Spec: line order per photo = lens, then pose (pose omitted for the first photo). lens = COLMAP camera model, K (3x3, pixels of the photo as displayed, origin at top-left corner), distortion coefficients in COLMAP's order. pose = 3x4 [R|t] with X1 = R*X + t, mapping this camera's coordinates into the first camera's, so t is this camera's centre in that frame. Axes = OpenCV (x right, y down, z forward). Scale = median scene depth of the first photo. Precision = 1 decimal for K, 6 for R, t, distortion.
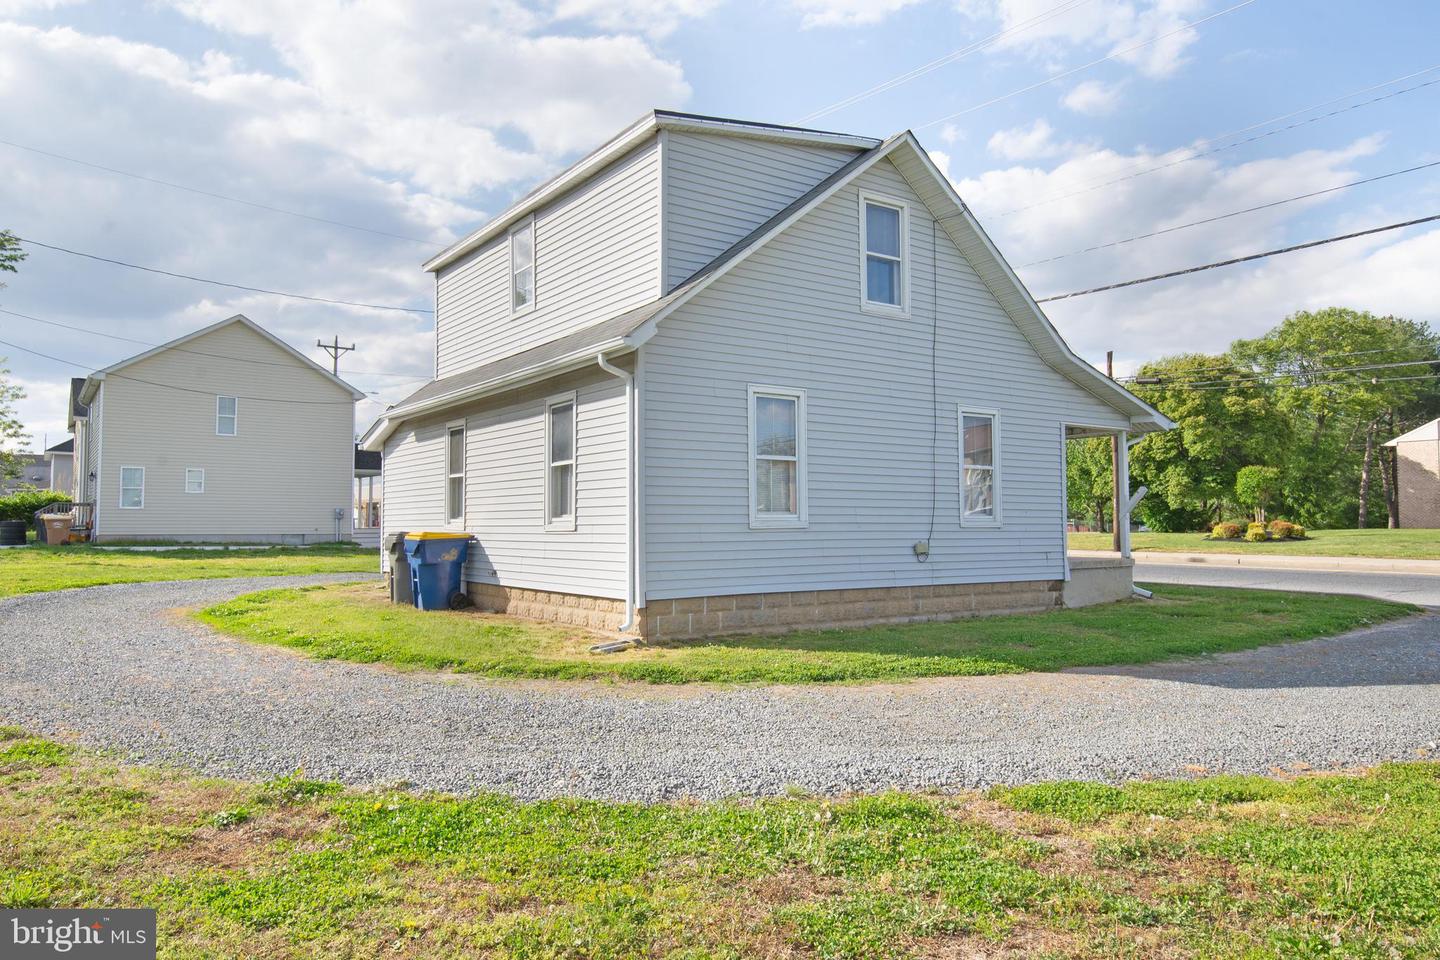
lens RADIAL K [[975.6, 0, 720.0], [0, 975.6, 480.0], [0, 0, 1]] dist [0.000021, -0.000075]
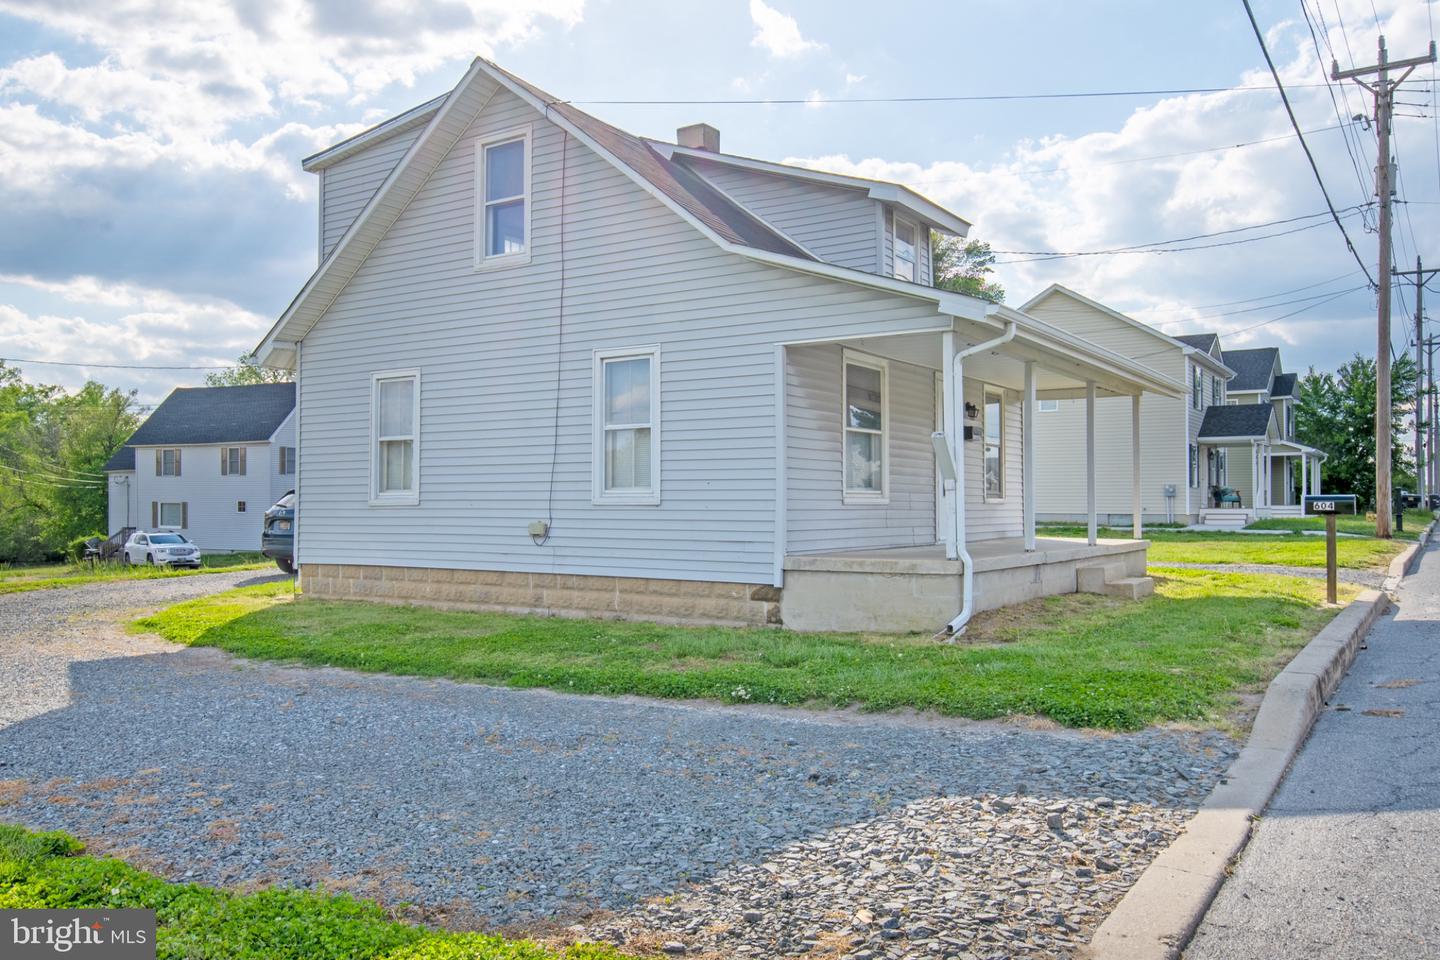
lens RADIAL K [[1147.2, 0, 720.0], [0, 1147.2, 480.0], [0, 0, 1]] dist [-0.006675, -0.001680]
pose [[0.375005, -0.020265, -0.926801, 1.192943], [0.043199, 0.999057, -0.004366, 0.038333], [0.926016, -0.038399, 0.375527, 0.771972]]
